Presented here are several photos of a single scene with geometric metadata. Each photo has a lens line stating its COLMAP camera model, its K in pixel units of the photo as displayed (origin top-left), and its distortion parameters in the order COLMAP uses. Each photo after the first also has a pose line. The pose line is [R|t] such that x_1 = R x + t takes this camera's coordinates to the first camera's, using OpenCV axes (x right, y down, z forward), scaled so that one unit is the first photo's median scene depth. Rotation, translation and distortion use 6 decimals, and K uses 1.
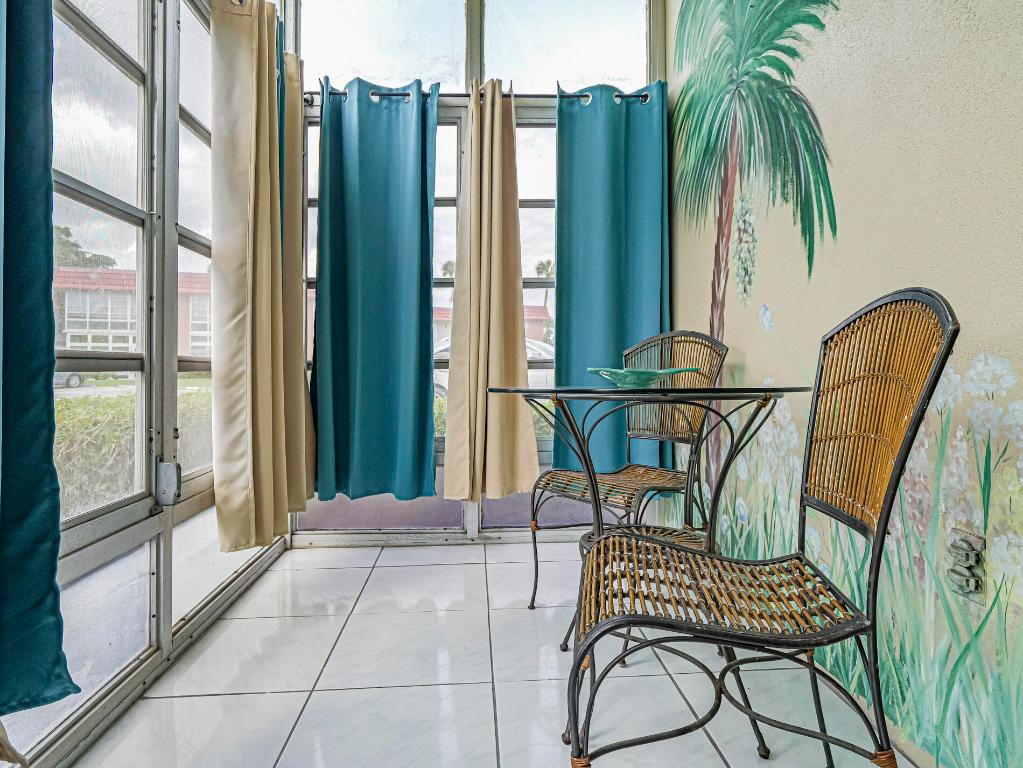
lens RADIAL K [[588.3, 0, 501.7], [0, 588.3, 360.9], [0, 0, 1]] dist [-0.000330, -0.004306]
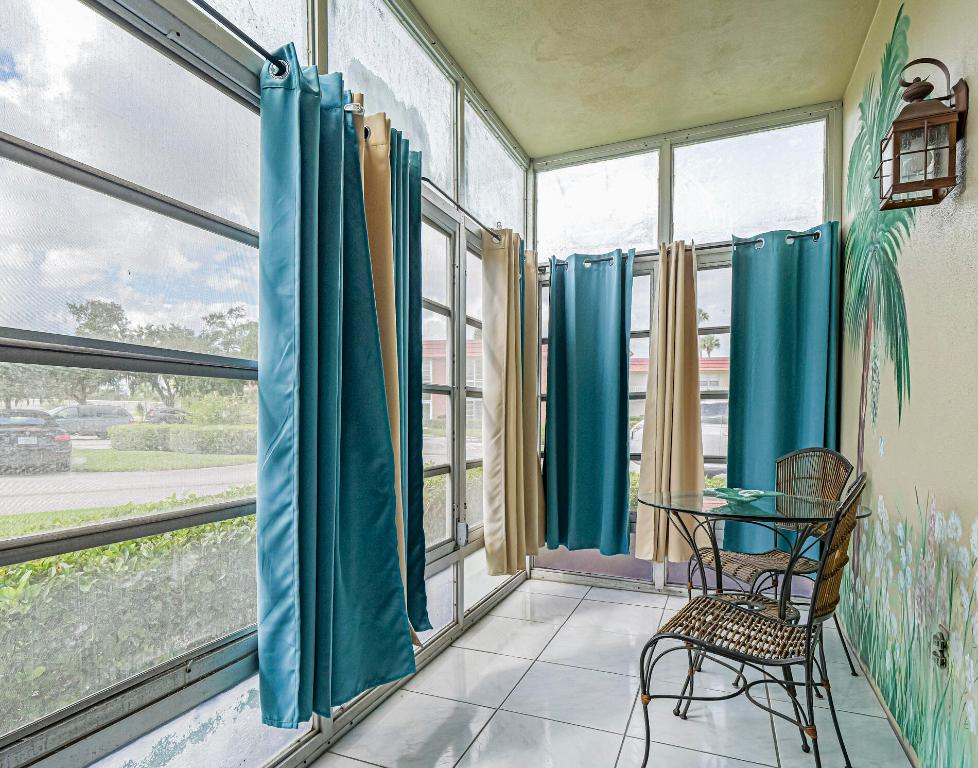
lens RADIAL K [[560.9, 0, 466.4], [0, 560.9, 432.1], [0, 0, 1]] dist [-0.003126, 0.000065]
pose [[0.888834, 0.014629, -0.457996, 0.179407], [0.002684, 0.999307, 0.037128, -0.130691], [0.458221, -0.034230, 0.888179, -0.400871]]
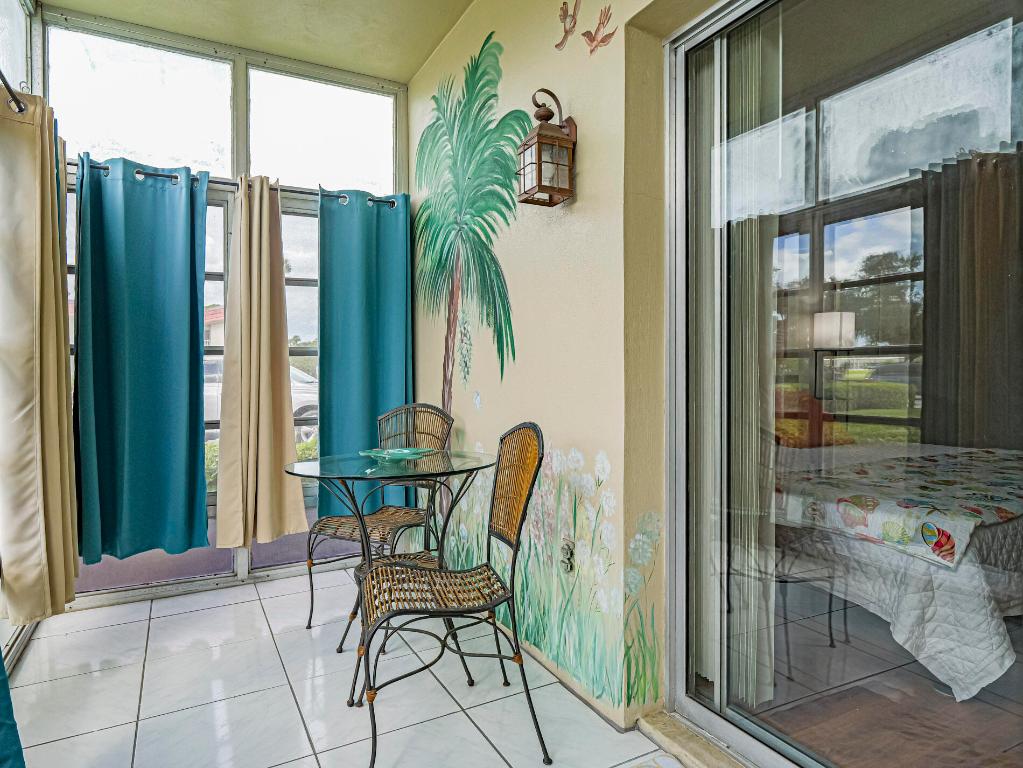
lens RADIAL K [[621.7, 0, 504.1], [0, 621.7, 375.9], [0, 0, 1]] dist [0.003392, 0.001758]
pose [[0.908742, -0.007130, 0.417298, -0.115525], [0.001114, 0.999892, 0.014660, -0.134751], [-0.417357, -0.012857, 0.908652, -0.368291]]
